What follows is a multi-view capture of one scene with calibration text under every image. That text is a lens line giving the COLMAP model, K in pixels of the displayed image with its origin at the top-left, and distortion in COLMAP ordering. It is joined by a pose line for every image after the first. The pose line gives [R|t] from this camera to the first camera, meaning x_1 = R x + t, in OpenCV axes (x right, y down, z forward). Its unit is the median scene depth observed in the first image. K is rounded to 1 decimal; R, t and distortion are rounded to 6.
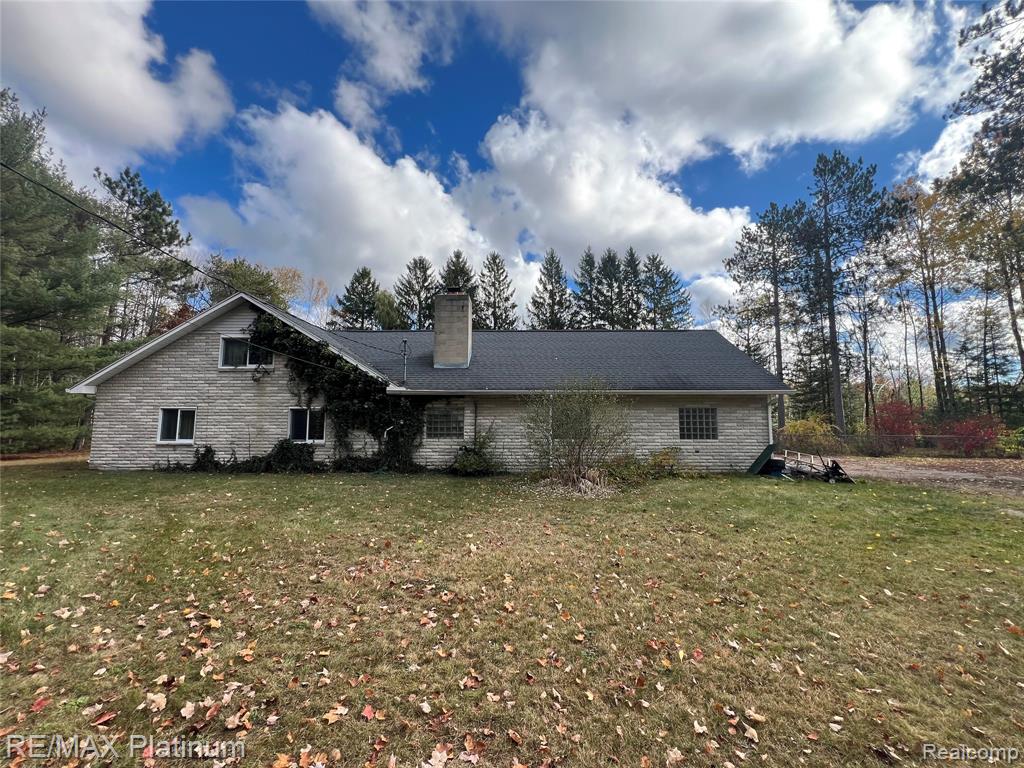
lens RADIAL K [[411.9, 0, 513.7], [0, 411.9, 384.6], [0, 0, 1]] dist [-0.004115, 0.000077]
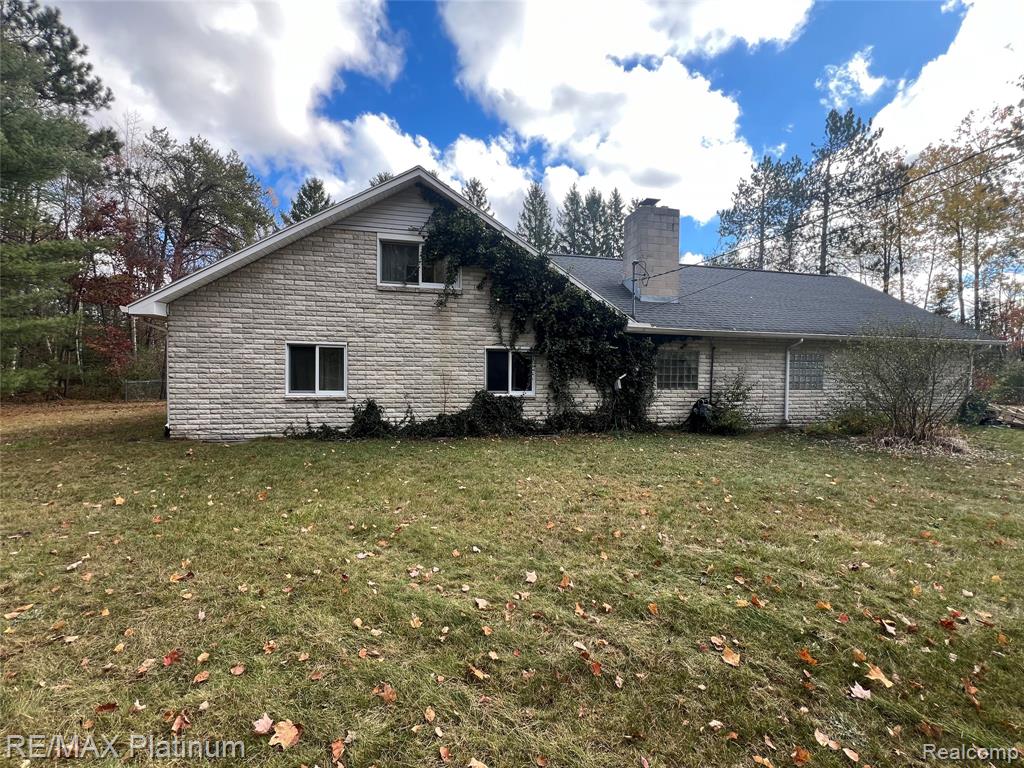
lens RADIAL K [[411.9, 0, 511.2], [0, 411.9, 385.1], [0, 0, 1]] dist [-0.004115, 0.000077]
pose [[0.974022, 0.002084, 0.226445, -0.664995], [-0.030862, 0.991849, 0.123622, 0.032172], [-0.224341, -0.127399, 0.966147, 0.287589]]
